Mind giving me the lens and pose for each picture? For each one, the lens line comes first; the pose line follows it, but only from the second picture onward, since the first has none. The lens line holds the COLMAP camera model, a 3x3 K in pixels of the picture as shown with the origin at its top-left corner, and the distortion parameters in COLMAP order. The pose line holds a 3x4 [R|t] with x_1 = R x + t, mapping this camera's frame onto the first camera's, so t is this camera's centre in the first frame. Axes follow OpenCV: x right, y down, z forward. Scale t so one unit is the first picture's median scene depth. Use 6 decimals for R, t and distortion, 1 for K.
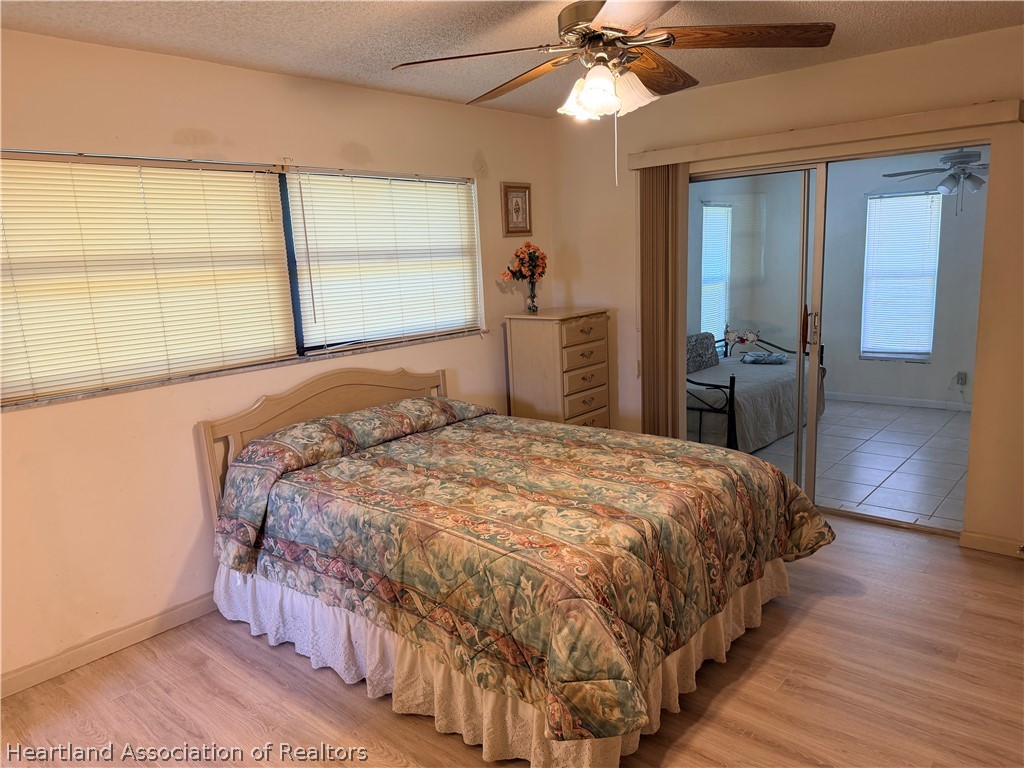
lens RADIAL K [[715.8, 0, 514.9], [0, 715.8, 390.6], [0, 0, 1]] dist [0.167540, -0.327489]
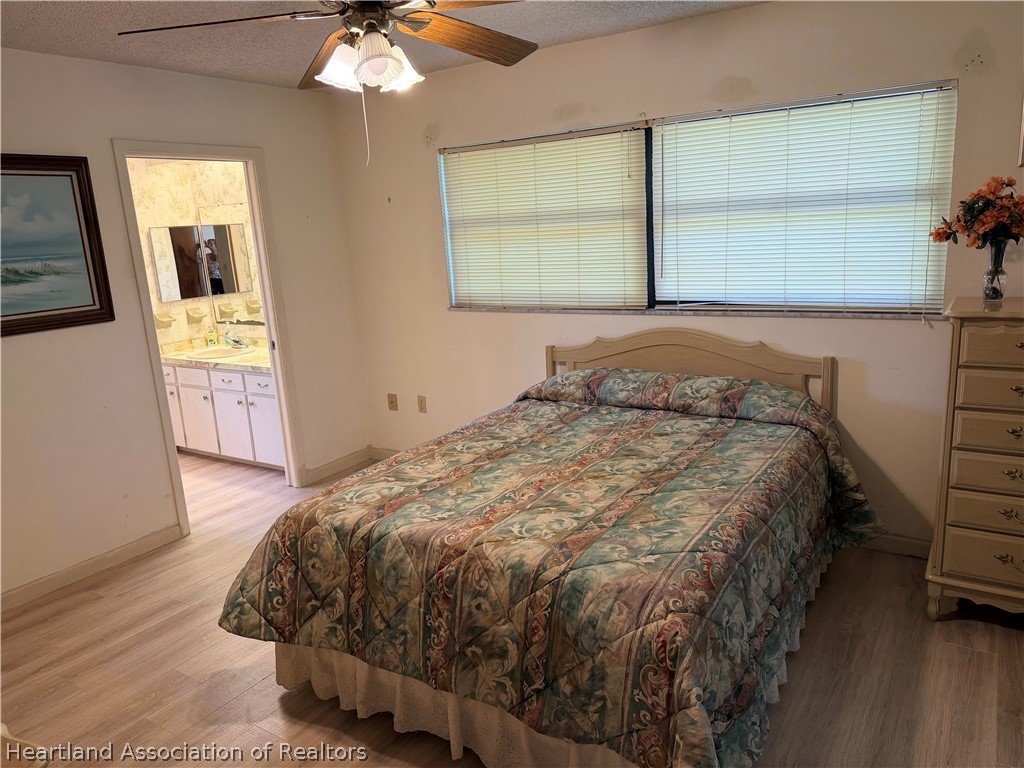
lens RADIAL K [[715.8, 0, 514.9], [0, 715.8, 390.6], [0, 0, 1]] dist [0.167540, -0.327489]
pose [[0.128282, 0.263106, -0.956200, 0.730025], [-0.137123, 0.959611, 0.245649, -0.168901], [0.982212, 0.099605, 0.159178, 0.687031]]
